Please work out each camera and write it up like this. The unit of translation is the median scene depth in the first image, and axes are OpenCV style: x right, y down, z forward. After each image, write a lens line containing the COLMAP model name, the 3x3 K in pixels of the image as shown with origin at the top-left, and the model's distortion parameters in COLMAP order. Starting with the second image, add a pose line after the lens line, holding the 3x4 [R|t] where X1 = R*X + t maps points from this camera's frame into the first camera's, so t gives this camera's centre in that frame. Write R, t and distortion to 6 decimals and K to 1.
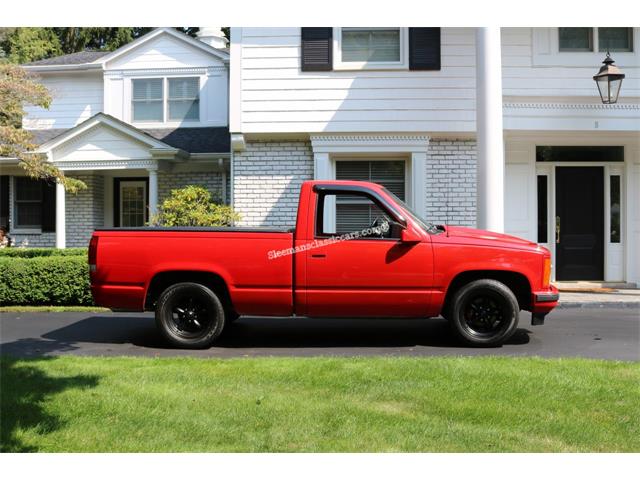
lens RADIAL K [[718.9, 0, 339.0], [0, 718.9, 248.6], [0, 0, 1]] dist [-0.139189, 0.064887]
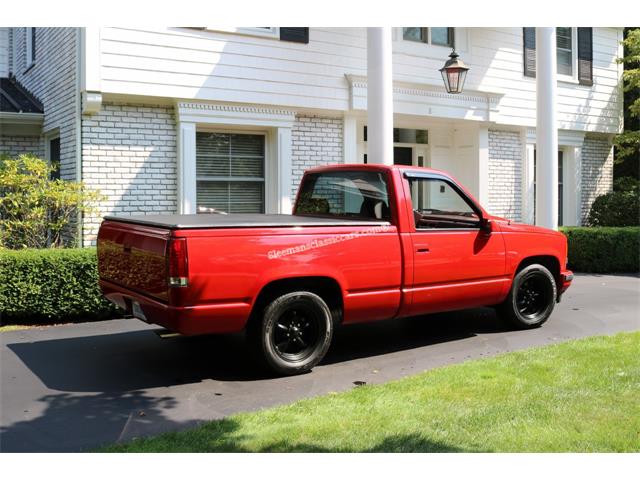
lens RADIAL K [[696.8, 0, 340.9], [0, 696.8, 226.3], [0, 0, 1]] dist [-0.128133, 0.015828]
pose [[0.796609, -0.028046, 0.603844, -0.383424], [0.013329, 0.999495, 0.028838, -0.028152], [-0.604348, -0.014924, 0.796581, 0.212356]]
